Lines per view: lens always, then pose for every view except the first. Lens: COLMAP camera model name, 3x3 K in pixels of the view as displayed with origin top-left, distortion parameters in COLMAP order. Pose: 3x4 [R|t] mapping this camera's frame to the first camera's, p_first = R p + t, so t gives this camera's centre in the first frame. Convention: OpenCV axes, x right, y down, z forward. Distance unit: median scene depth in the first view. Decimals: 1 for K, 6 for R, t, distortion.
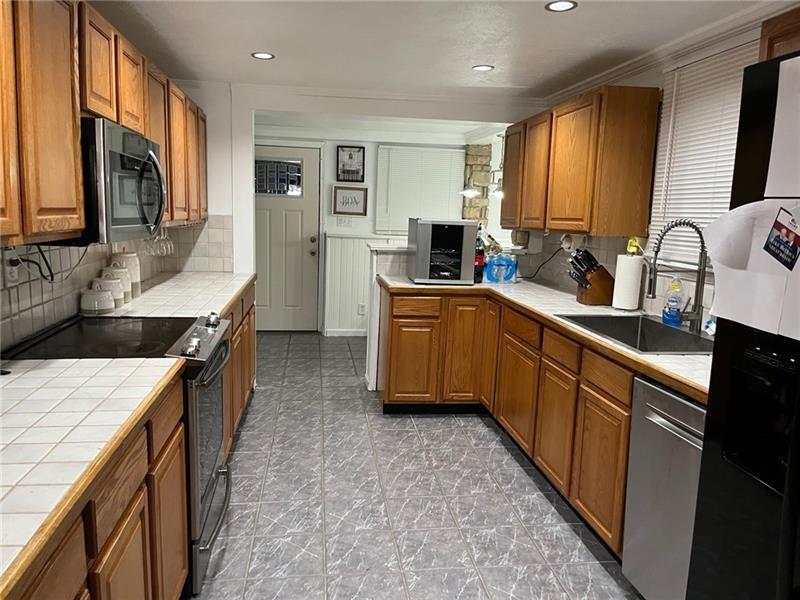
lens RADIAL K [[599.6, 0, 397.2], [0, 599.6, 305.9], [0, 0, 1]] dist [0.047104, -0.008011]
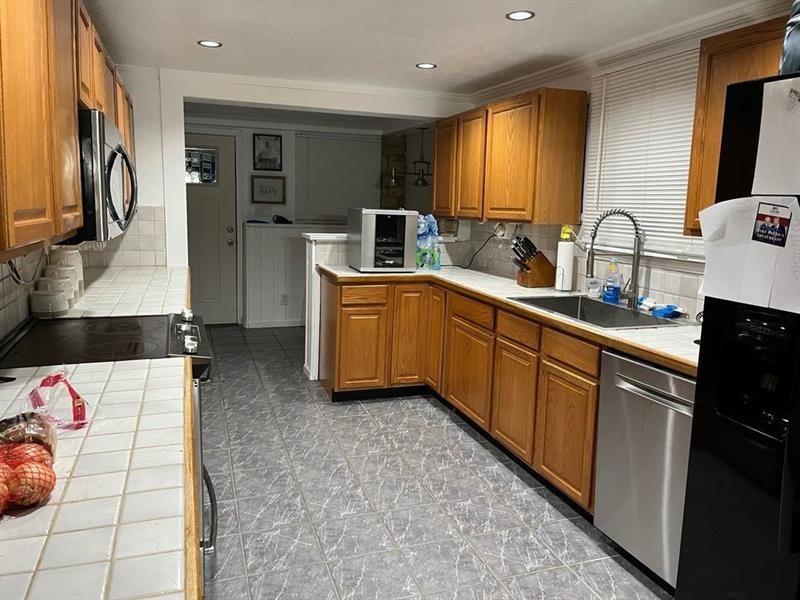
lens RADIAL K [[597.3, 0, 401.9], [0, 597.3, 292.9], [0, 0, 1]] dist [0.047841, 0.003291]
pose [[0.979550, -0.036845, 0.197800, -0.137185], [0.036595, 0.999318, 0.004920, -0.006296], [-0.197846, 0.002419, 0.980230, -0.017606]]
